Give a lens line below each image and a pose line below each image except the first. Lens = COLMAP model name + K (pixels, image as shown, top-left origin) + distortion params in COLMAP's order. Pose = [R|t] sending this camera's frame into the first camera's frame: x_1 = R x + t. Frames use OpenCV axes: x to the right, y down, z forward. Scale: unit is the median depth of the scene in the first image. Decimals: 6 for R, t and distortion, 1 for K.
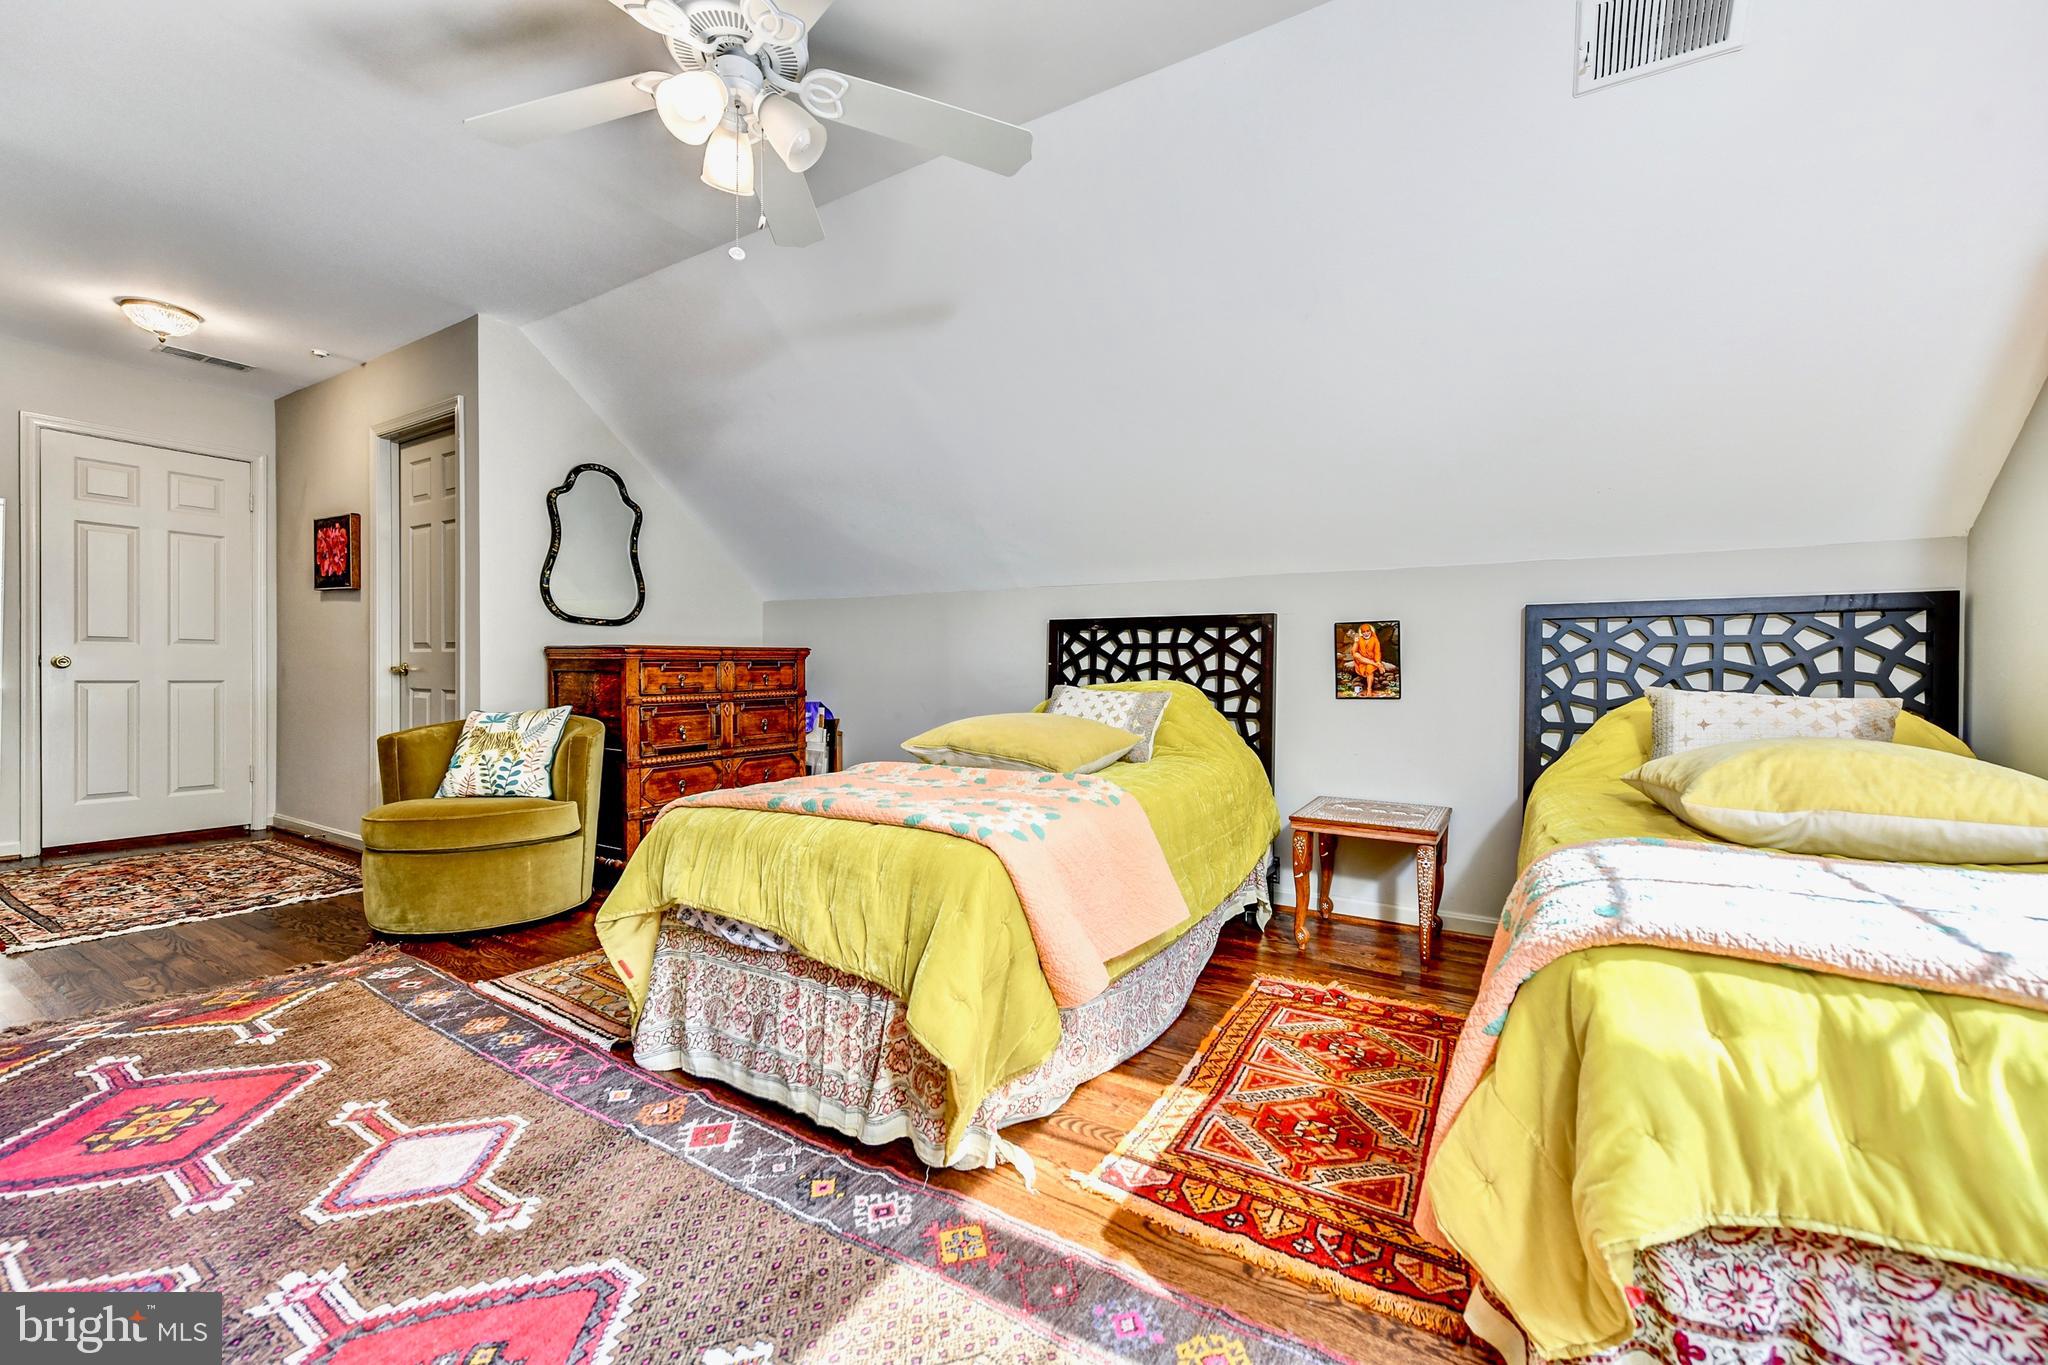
lens RADIAL K [[822.5, 0, 1026.0], [0, 822.5, 674.6], [0, 0, 1]] dist [0.001099, 0.000374]
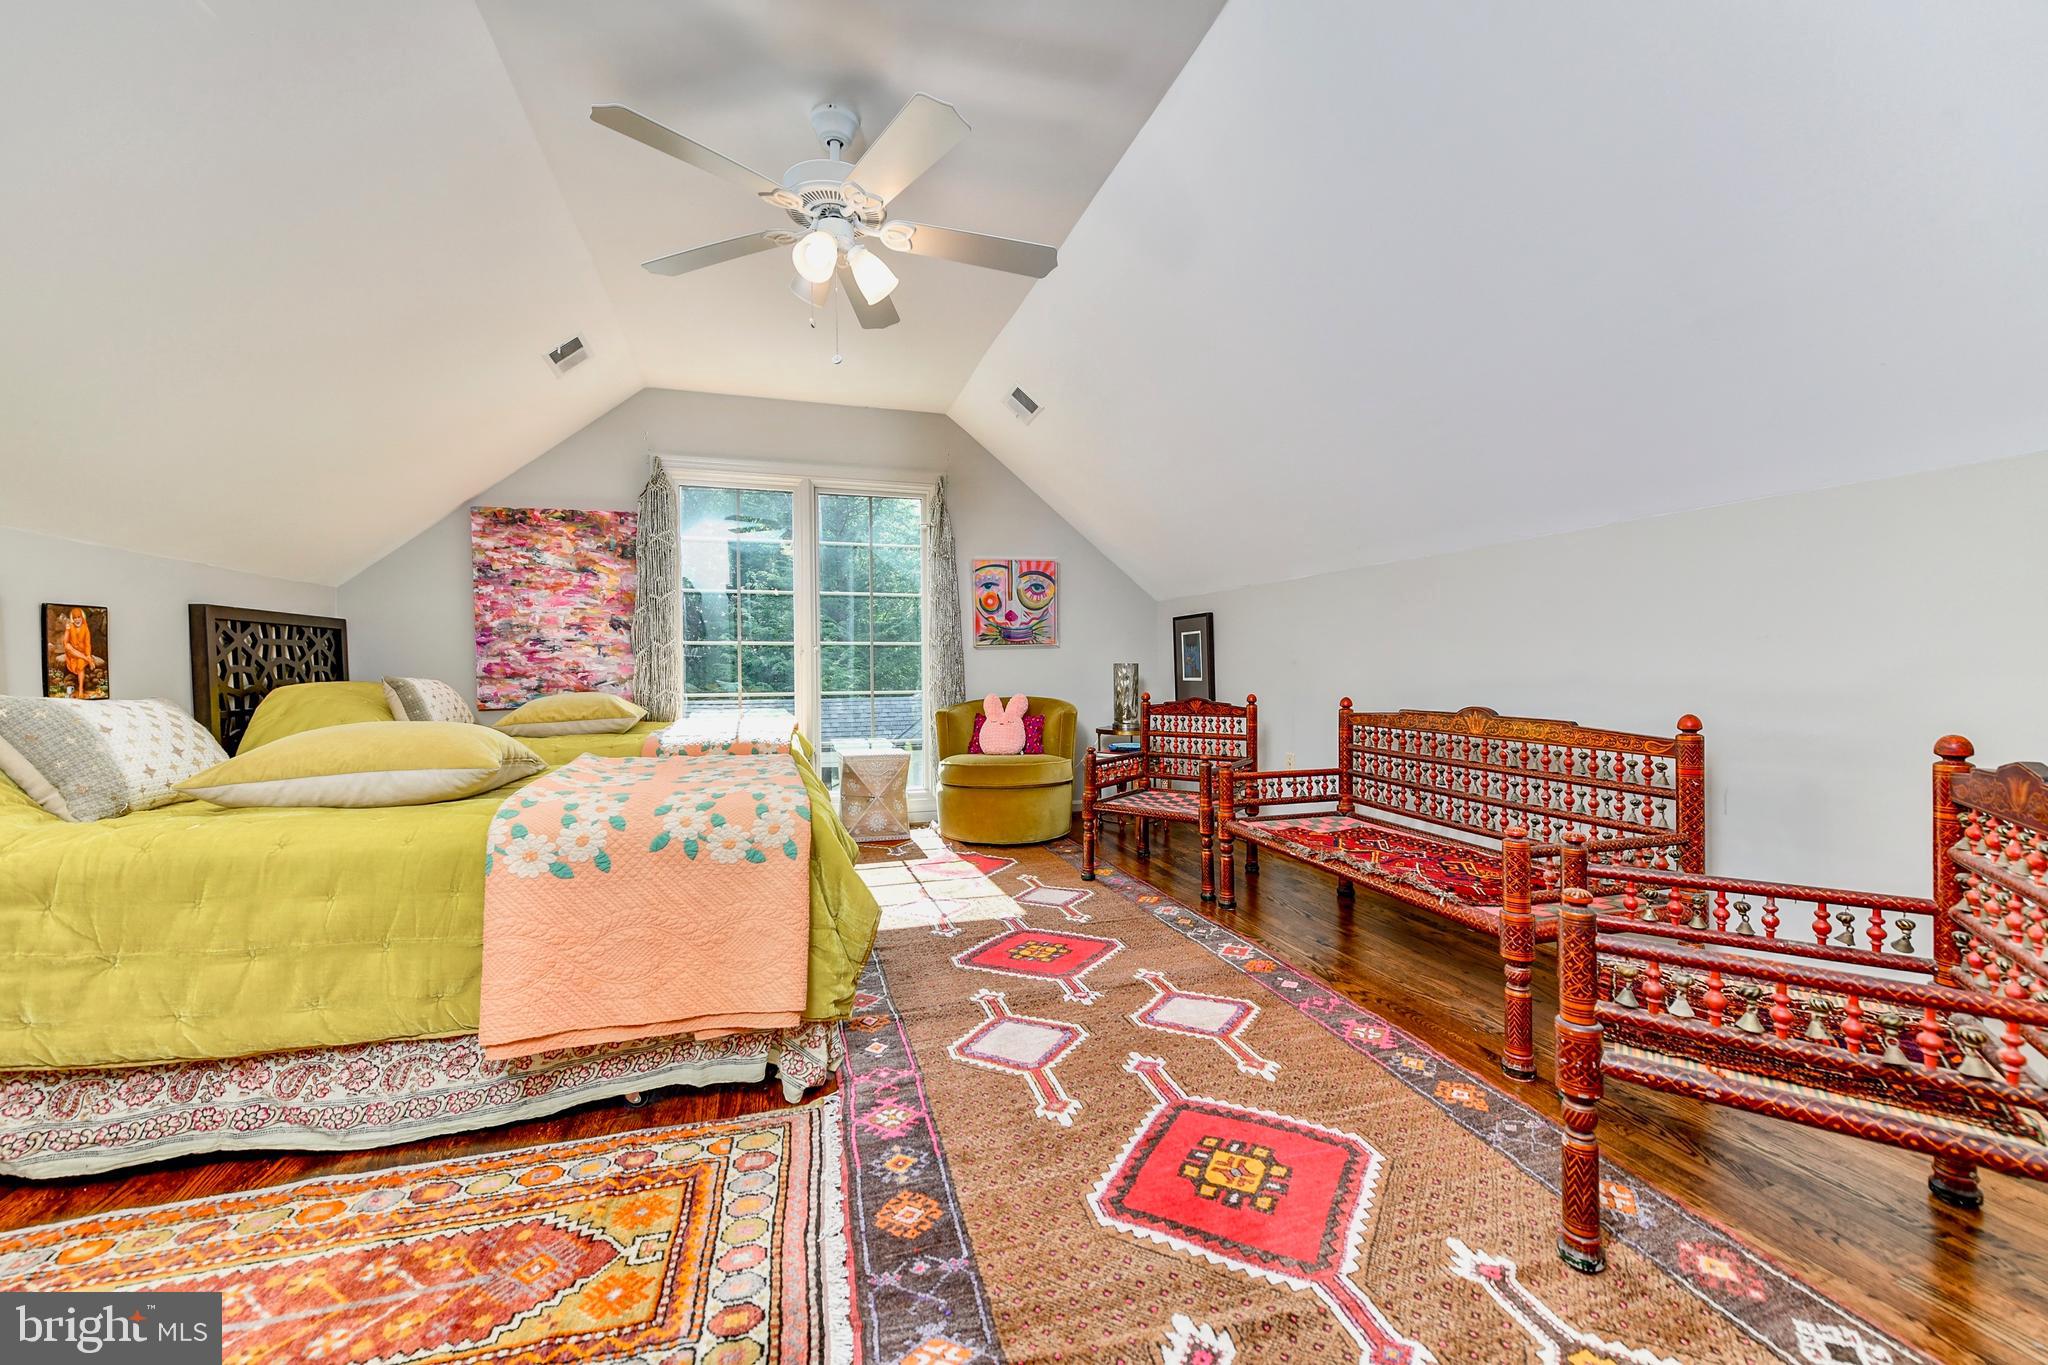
lens RADIAL K [[822.5, 0, 1024.1], [0, 822.5, 677.0], [0, 0, 1]] dist [0.001099, 0.000374]
pose [[-0.750774, -0.011168, 0.660465, -1.116285], [0.004222, 0.999756, 0.021705, -0.010836], [-0.660546, 0.019084, -0.750543, 1.377471]]
